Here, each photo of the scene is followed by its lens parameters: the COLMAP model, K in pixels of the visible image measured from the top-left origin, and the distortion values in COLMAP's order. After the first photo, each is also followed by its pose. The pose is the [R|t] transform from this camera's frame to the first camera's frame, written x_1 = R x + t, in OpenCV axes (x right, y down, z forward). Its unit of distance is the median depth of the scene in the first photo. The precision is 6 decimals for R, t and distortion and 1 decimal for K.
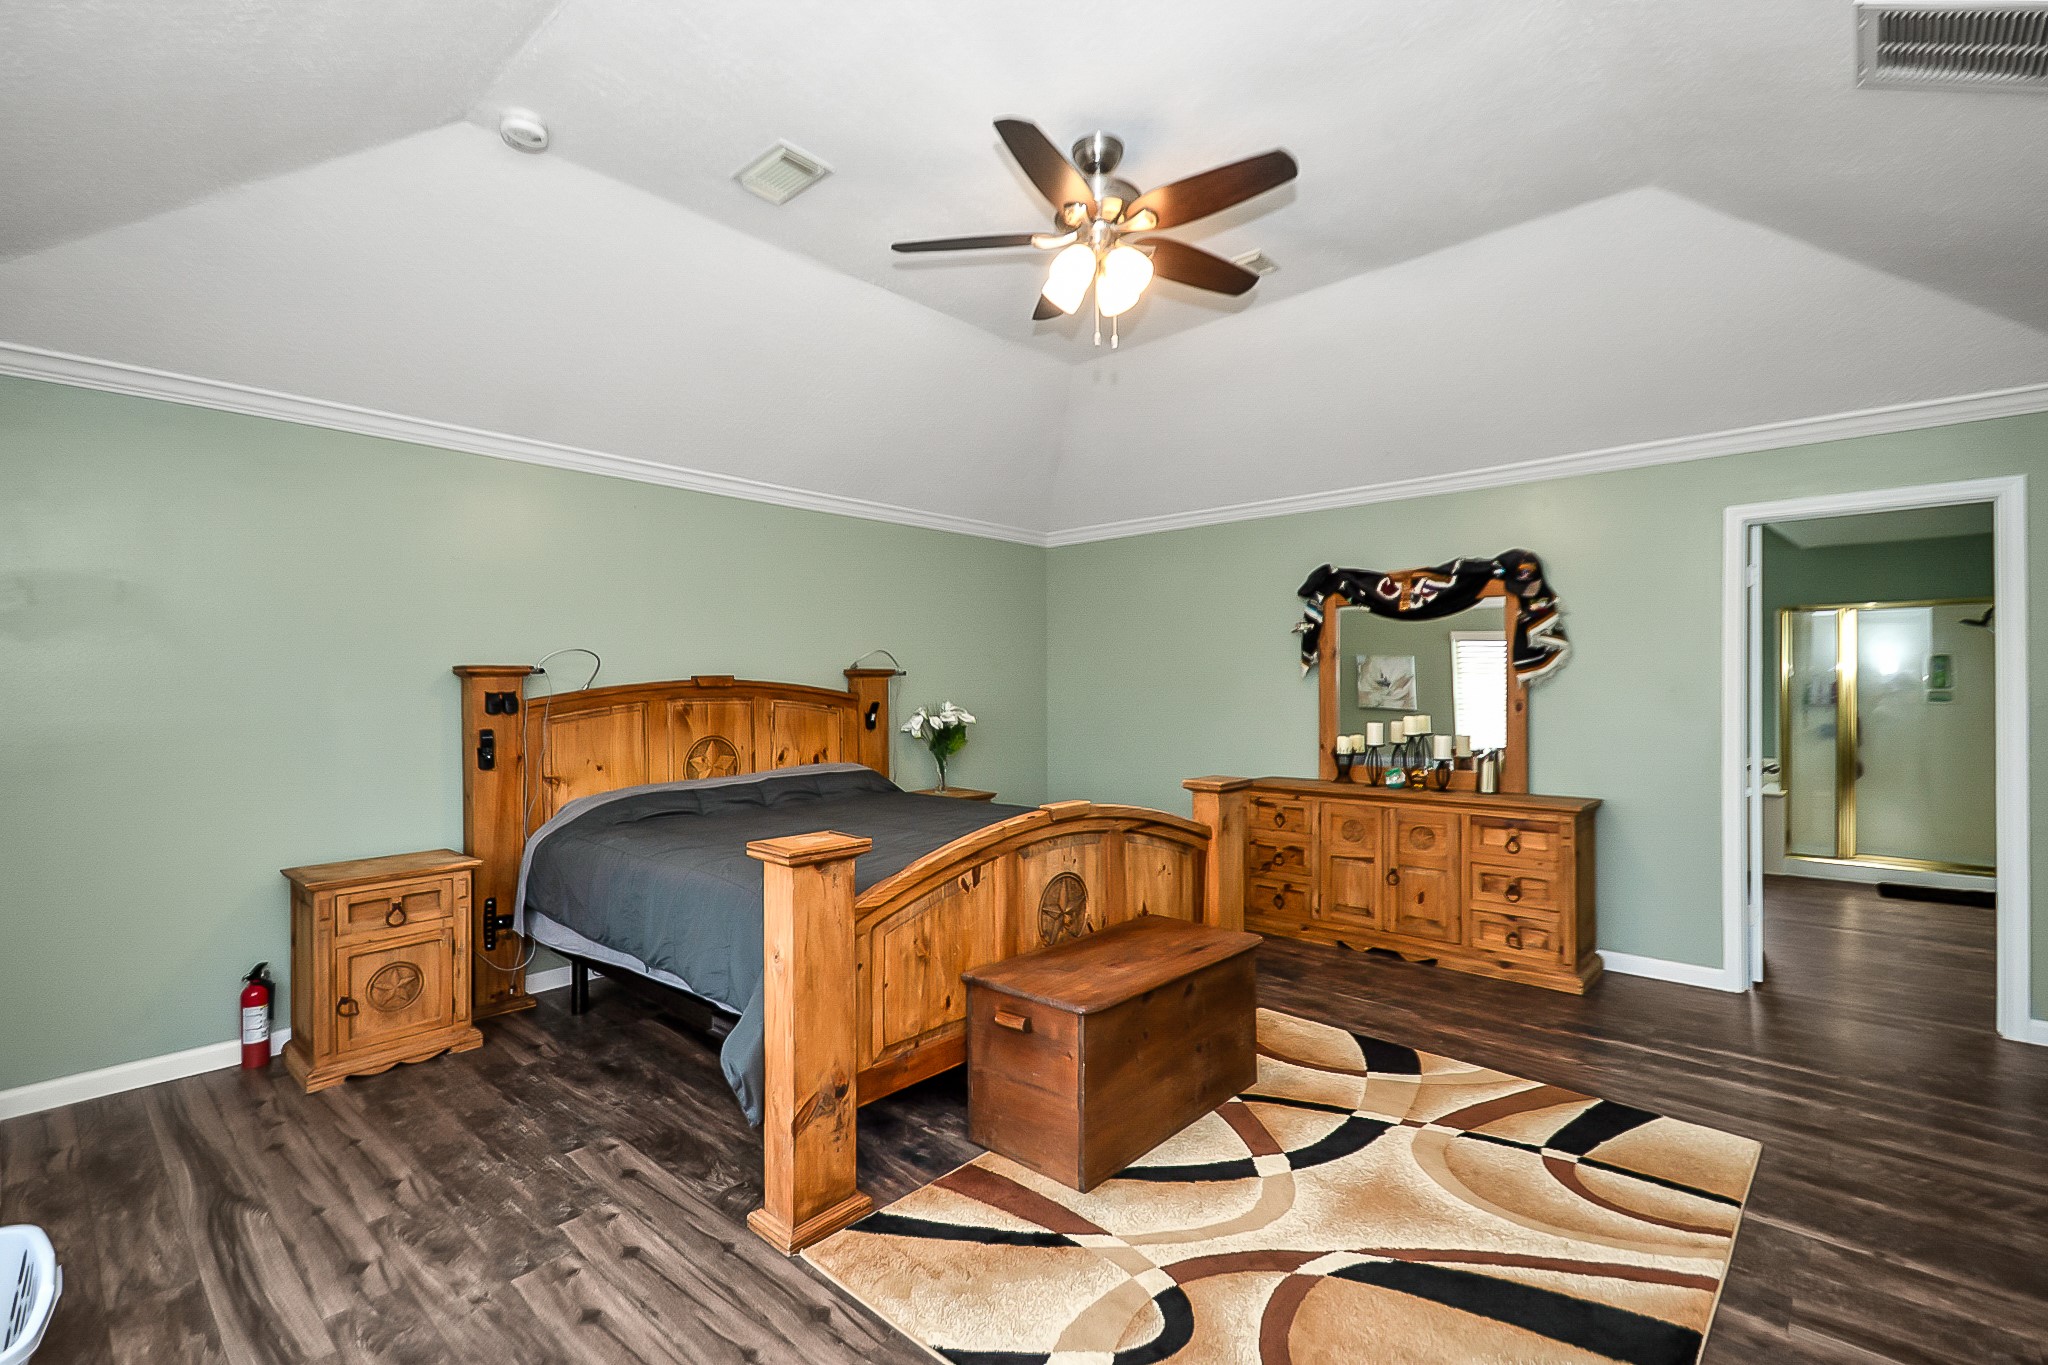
lens RADIAL K [[932.7, 0, 1025.6], [0, 932.7, 710.4], [0, 0, 1]] dist [0.031014, -0.022166]
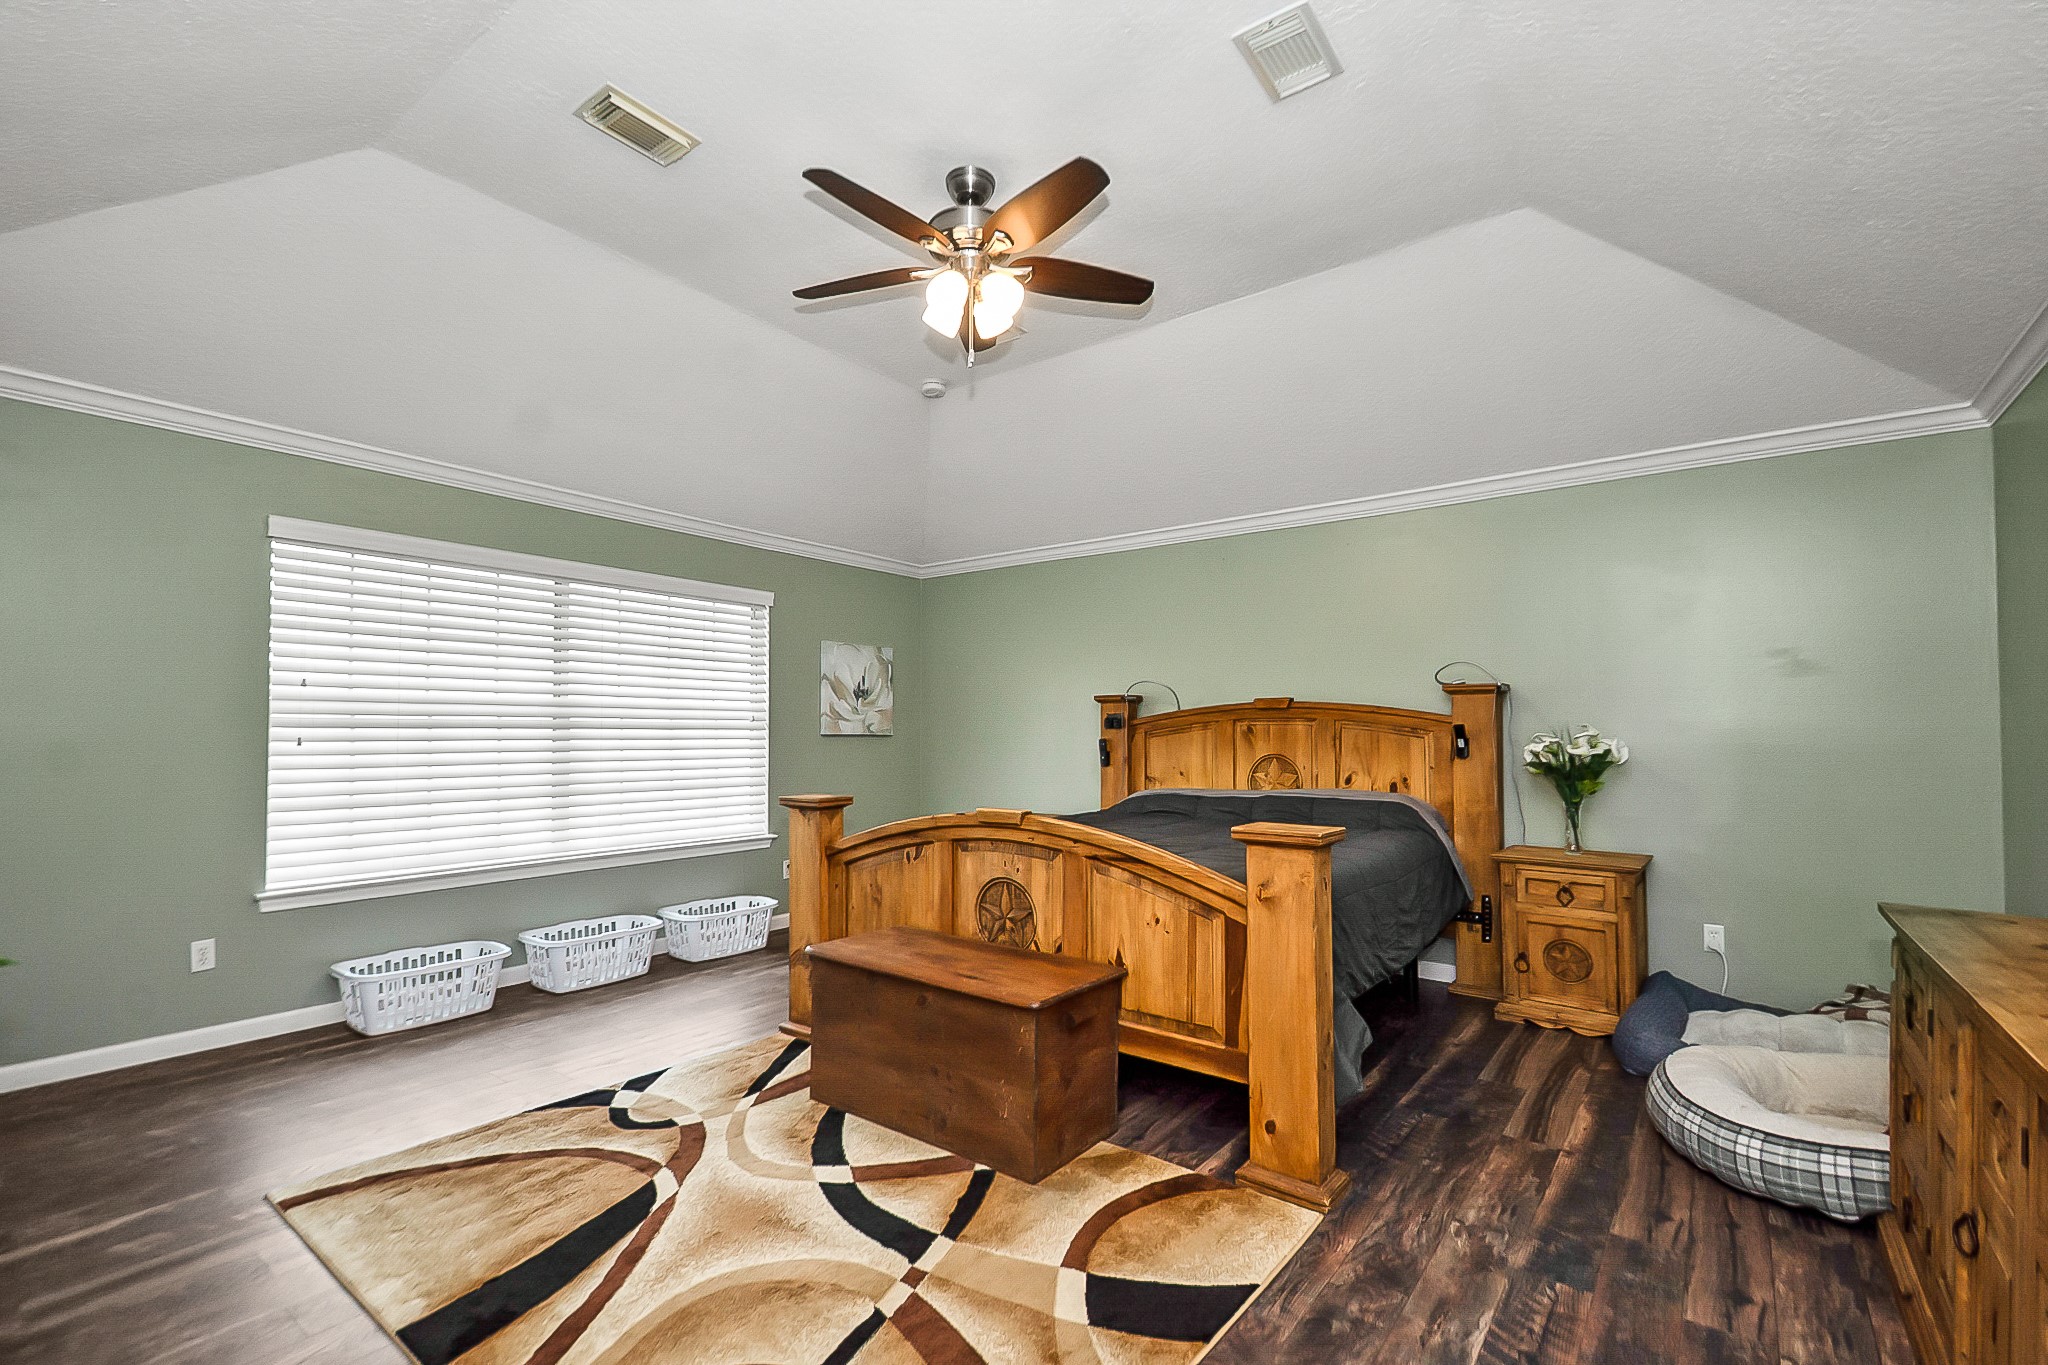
lens RADIAL K [[932.7, 0, 1025.6], [0, 932.7, 710.4], [0, 0, 1]] dist [0.031014, -0.022166]
pose [[0.061478, -0.017474, -0.997955, 0.998481], [-0.027707, 0.999432, -0.019207, 0.007963], [0.997724, 0.028831, 0.060959, 0.888648]]
